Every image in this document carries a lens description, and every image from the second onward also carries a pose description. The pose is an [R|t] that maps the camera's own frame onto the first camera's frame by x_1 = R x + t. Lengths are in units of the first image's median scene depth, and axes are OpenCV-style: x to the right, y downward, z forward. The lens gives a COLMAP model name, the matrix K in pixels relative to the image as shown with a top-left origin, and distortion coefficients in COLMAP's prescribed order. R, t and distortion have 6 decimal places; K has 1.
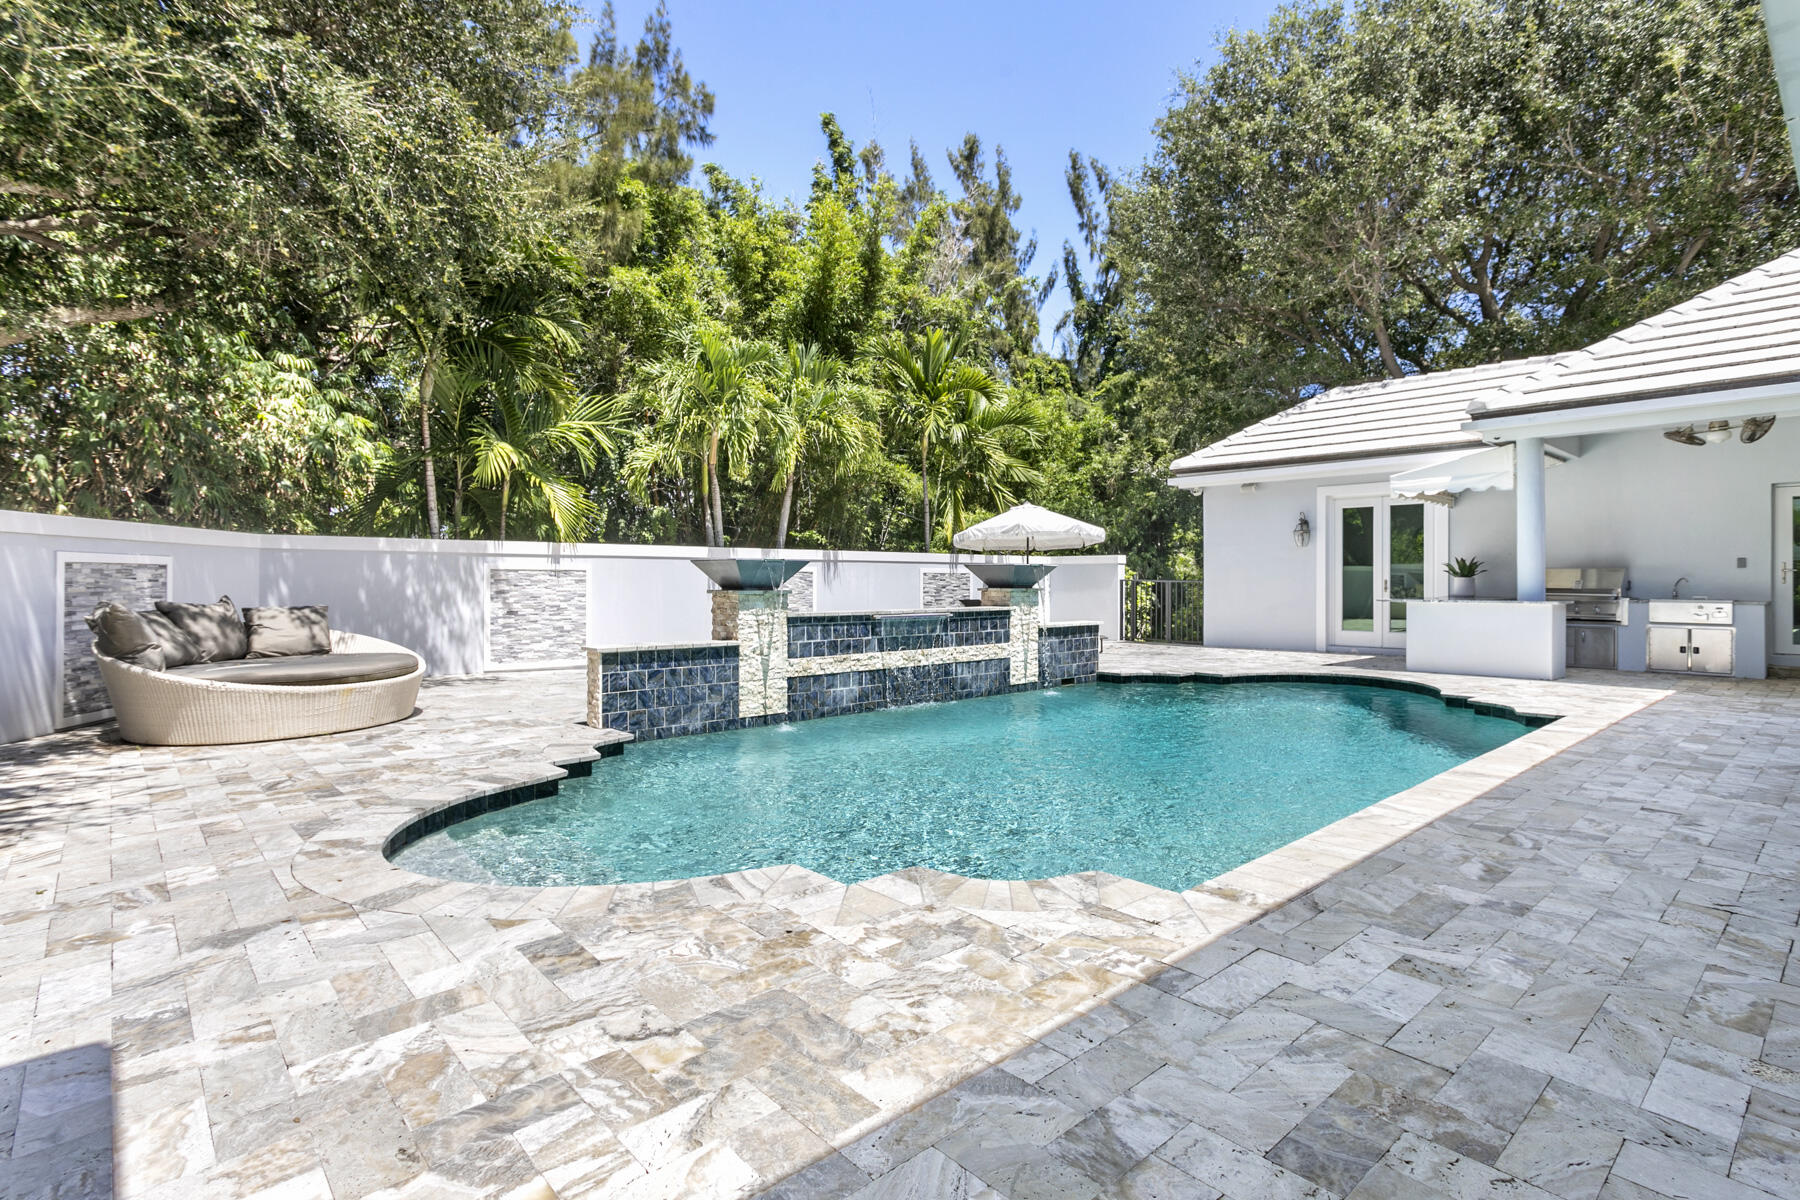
lens RADIAL K [[873.9, 0, 890.9], [0, 873.9, 575.7], [0, 0, 1]] dist [-0.000440, 0.000690]
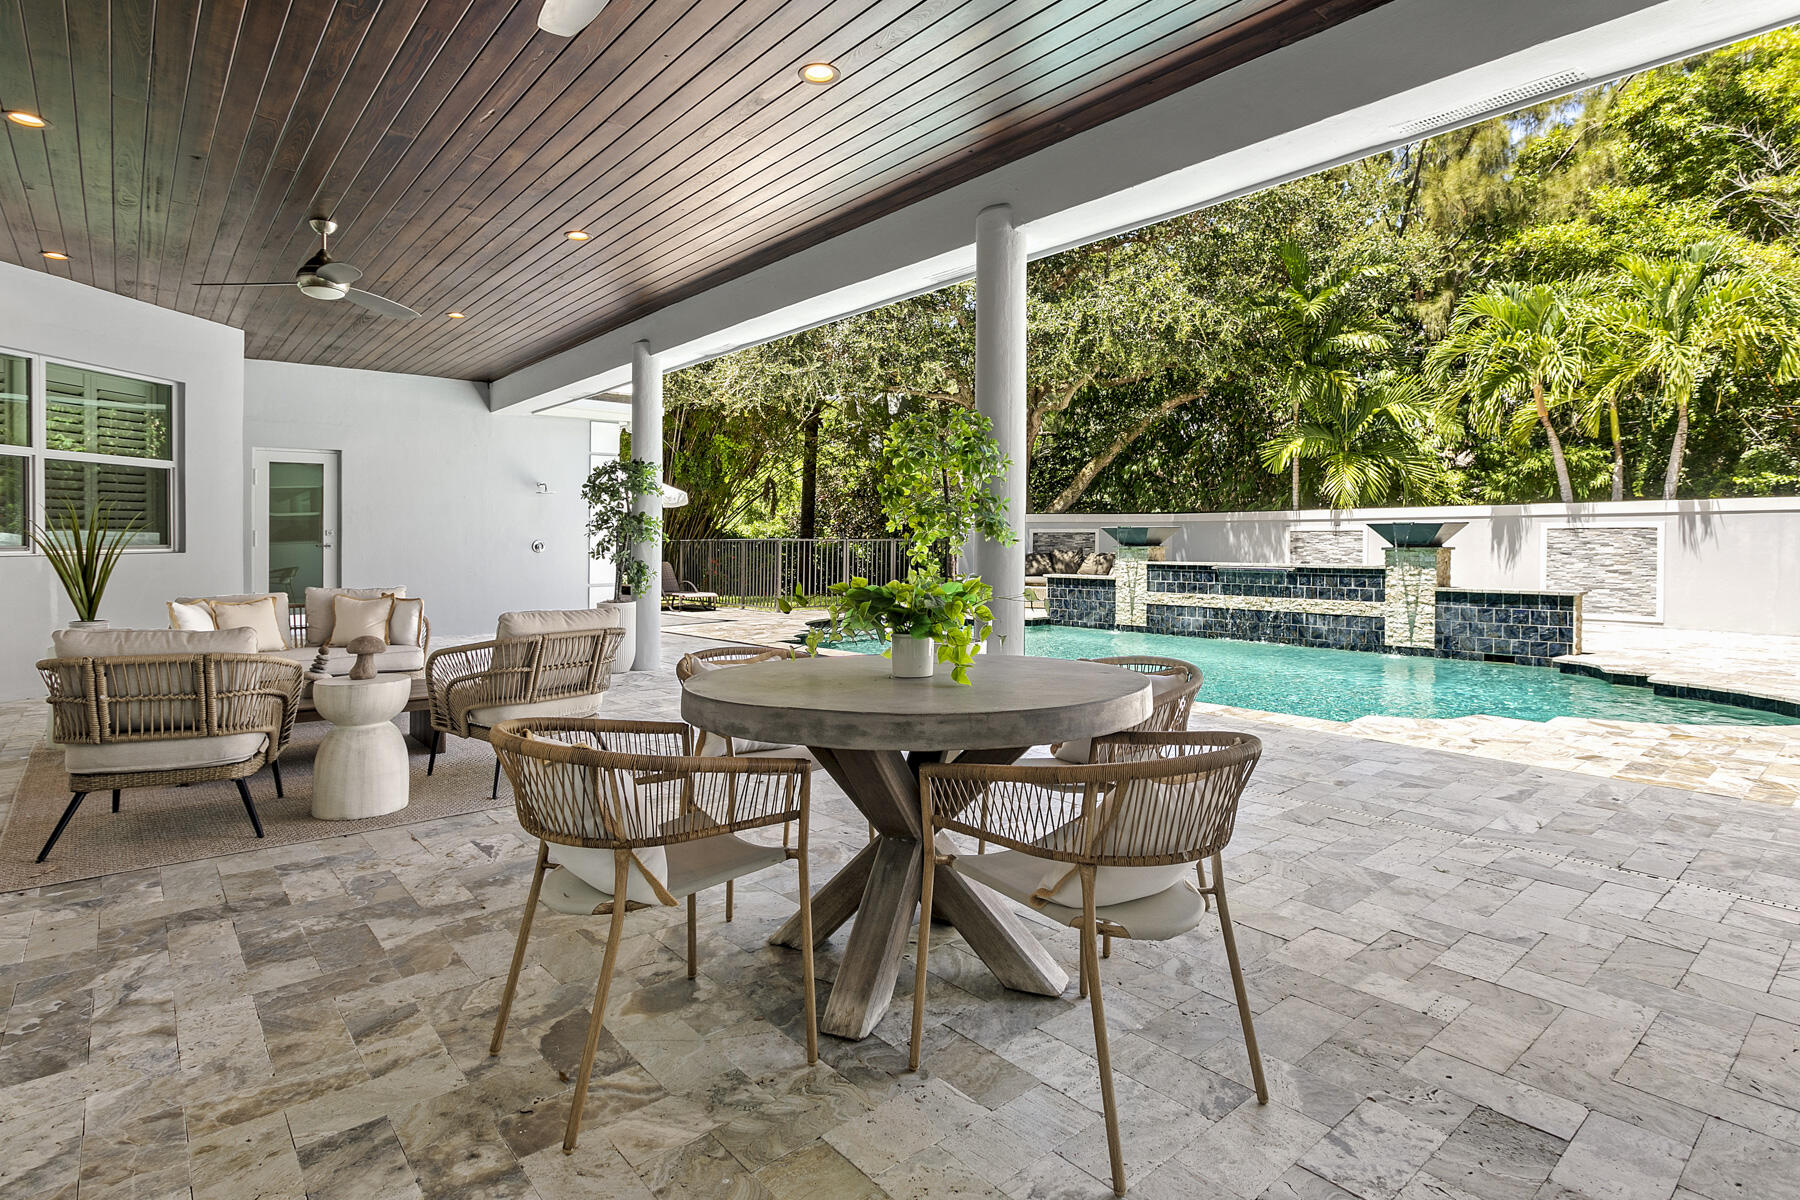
lens RADIAL K [[917.3, 0, 875.1], [0, 917.3, 544.4], [0, 0, 1]] dist [0.000849, 0.000897]
pose [[-0.028318, 0.004475, -0.999589, 1.259419], [0.009723, 0.999944, 0.004201, 0.001248], [0.999552, -0.009600, -0.028360, 0.481435]]
